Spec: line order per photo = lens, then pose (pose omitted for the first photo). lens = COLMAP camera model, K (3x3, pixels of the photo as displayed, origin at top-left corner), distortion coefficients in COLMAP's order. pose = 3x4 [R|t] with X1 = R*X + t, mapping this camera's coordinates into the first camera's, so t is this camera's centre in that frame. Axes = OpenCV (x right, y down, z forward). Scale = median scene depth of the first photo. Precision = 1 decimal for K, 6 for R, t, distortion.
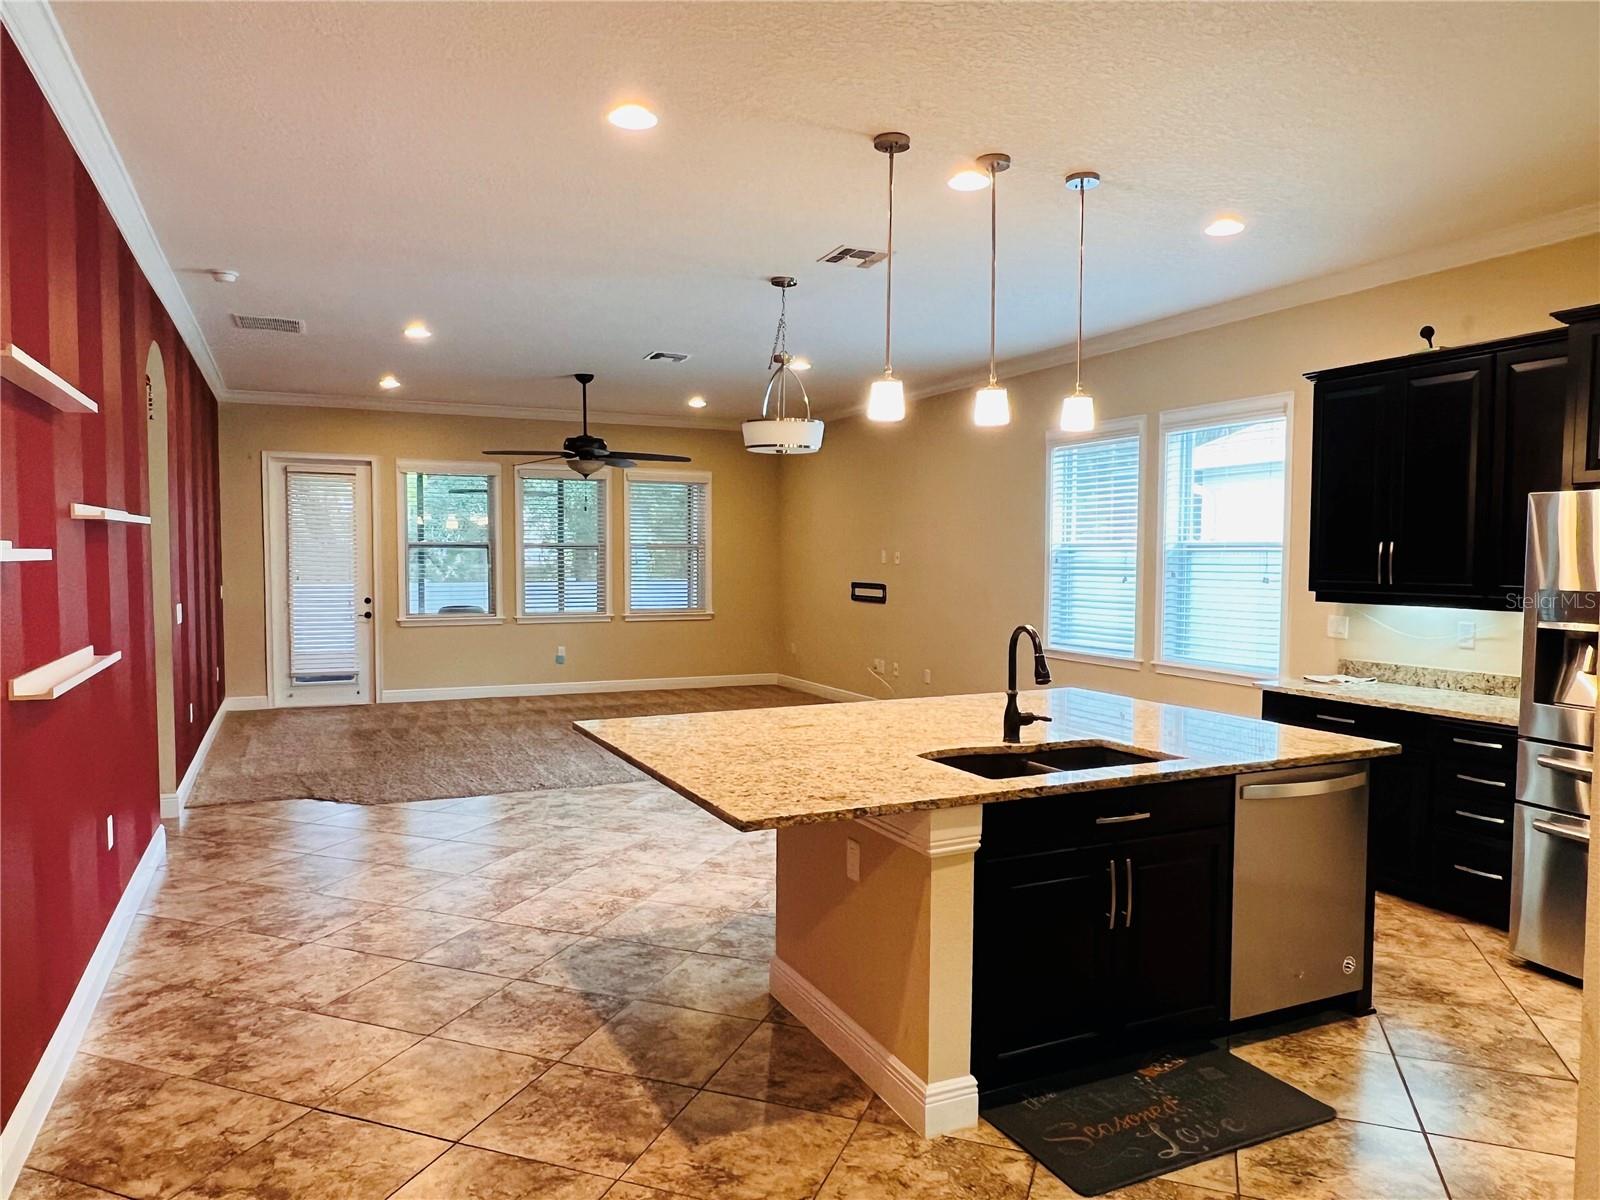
lens RADIAL K [[1071.9, 0, 800.0], [0, 1071.9, 600.0], [0, 0, 1]] dist [-0.008172, -0.001668]
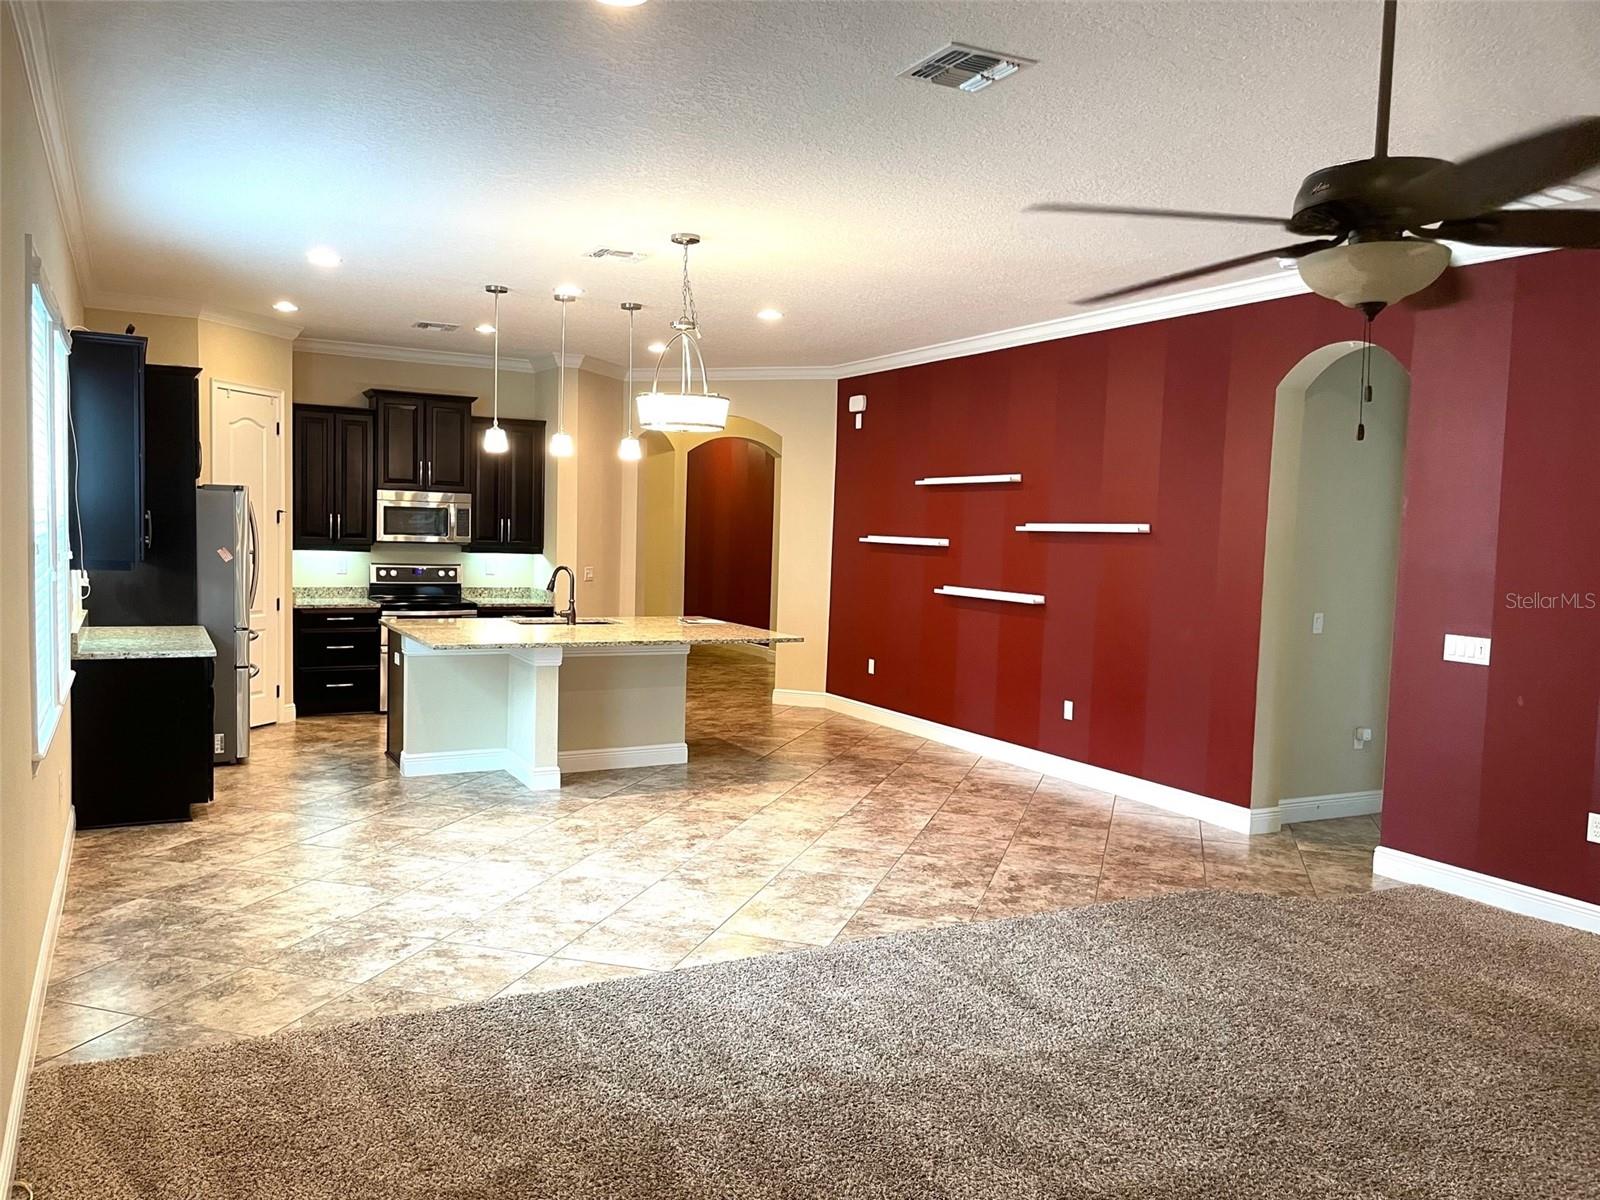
lens RADIAL K [[1214.9, 0, 809.4], [0, 1214.9, 607.0], [0, 0, 1]] dist [0.079546, -0.004460]
pose [[-0.997064, -0.031716, -0.069695, -0.089510], [-0.039185, 0.993318, 0.108556, -0.171705], [0.065786, 0.110968, -0.991644, 3.309314]]
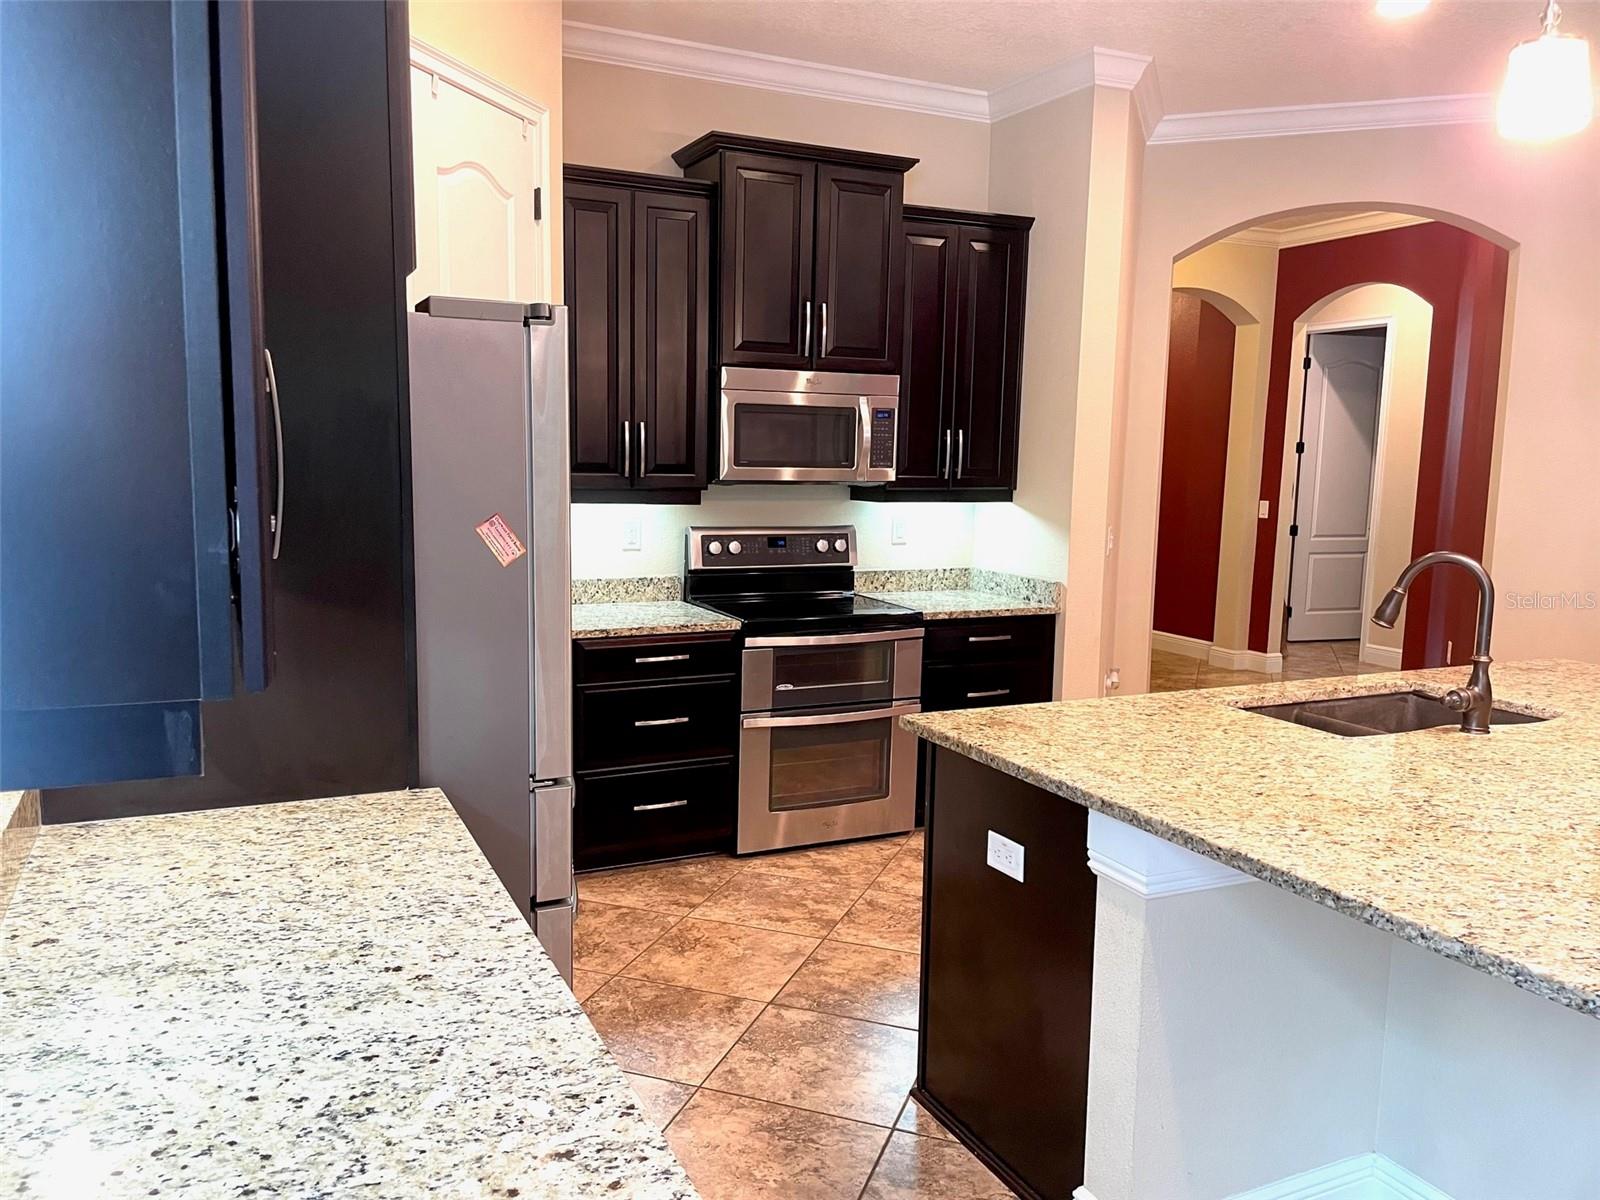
lens RADIAL K [[1214.9, 0, 809.4], [0, 1214.9, 607.0], [0, 0, 1]] dist [0.079546, -0.004460]
pose [[-0.999533, -0.023049, -0.020039, 0.521633], [-0.026114, 0.985214, 0.169328, -0.081891], [0.015840, 0.169772, -0.985356, 1.966974]]
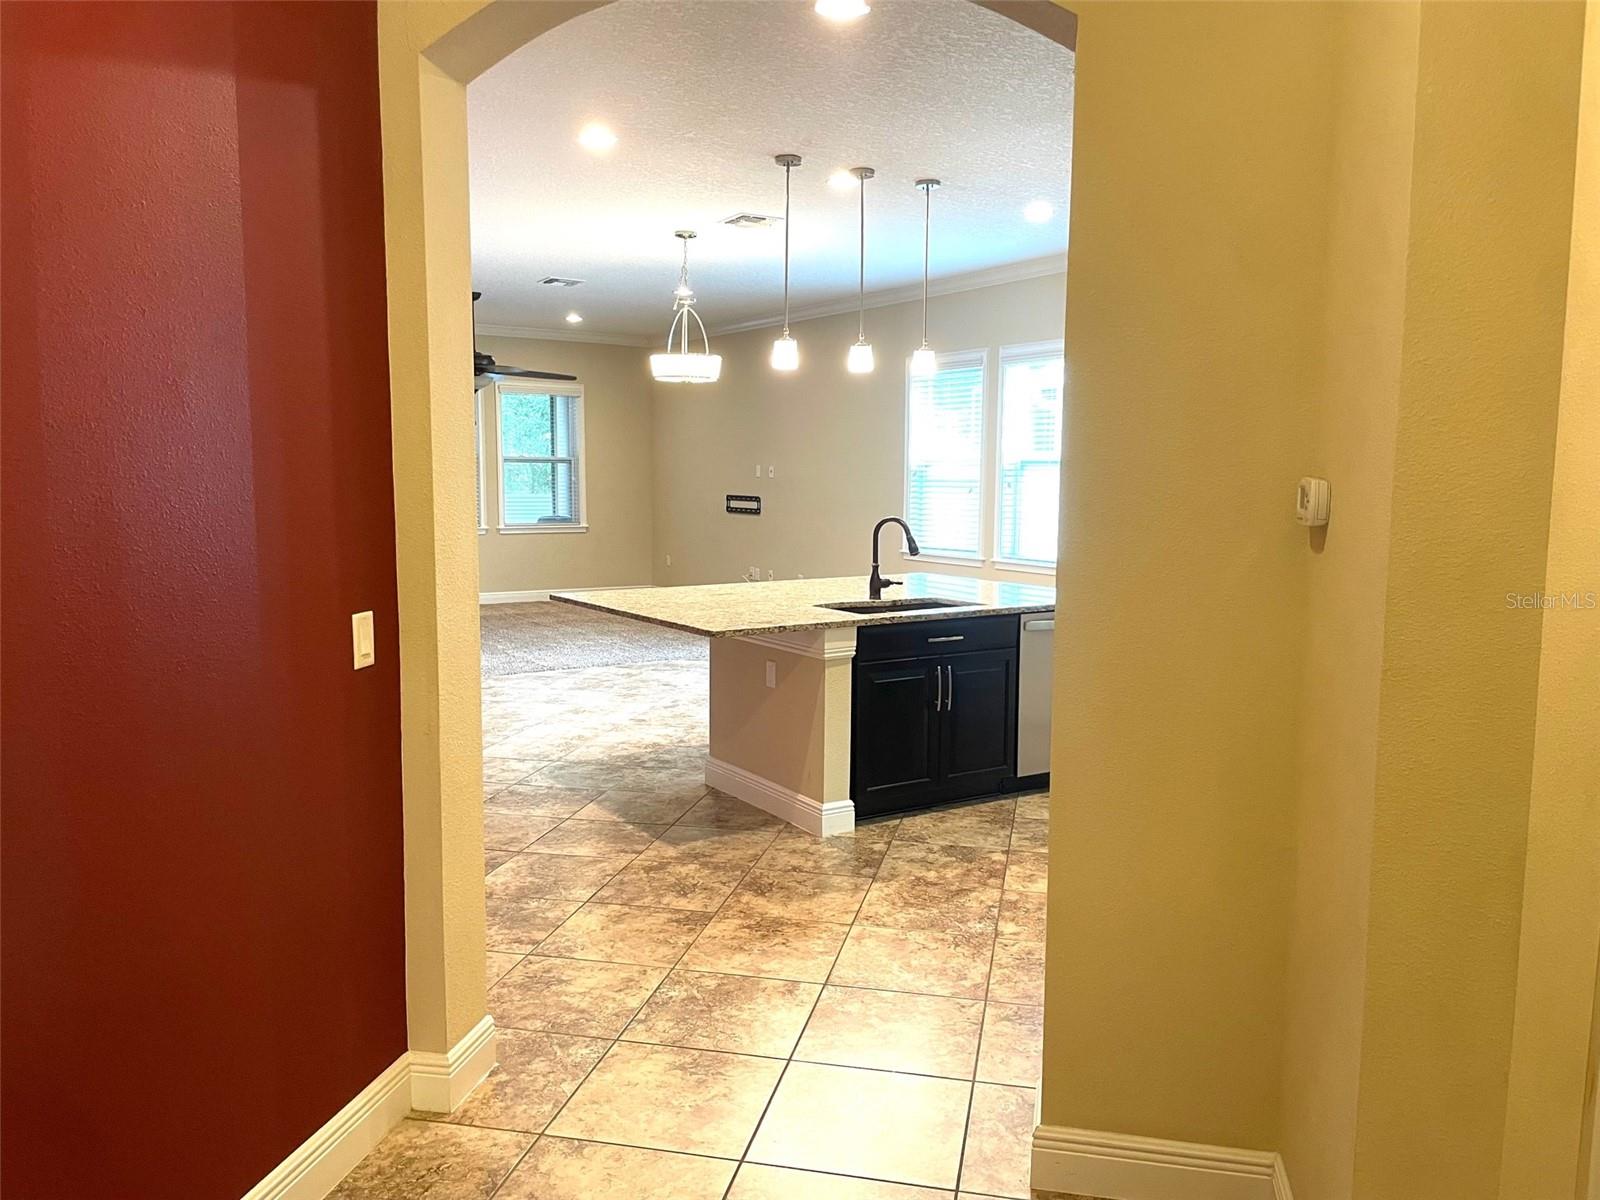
lens RADIAL K [[1214.9, 0, 809.4], [0, 1214.9, 607.0], [0, 0, 1]] dist [0.079546, -0.004460]
pose [[0.990224, -0.014019, 0.138779, -0.115146], [0.004203, 0.997484, 0.070772, 0.026635], [-0.139422, -0.069497, 0.987791, -0.593379]]
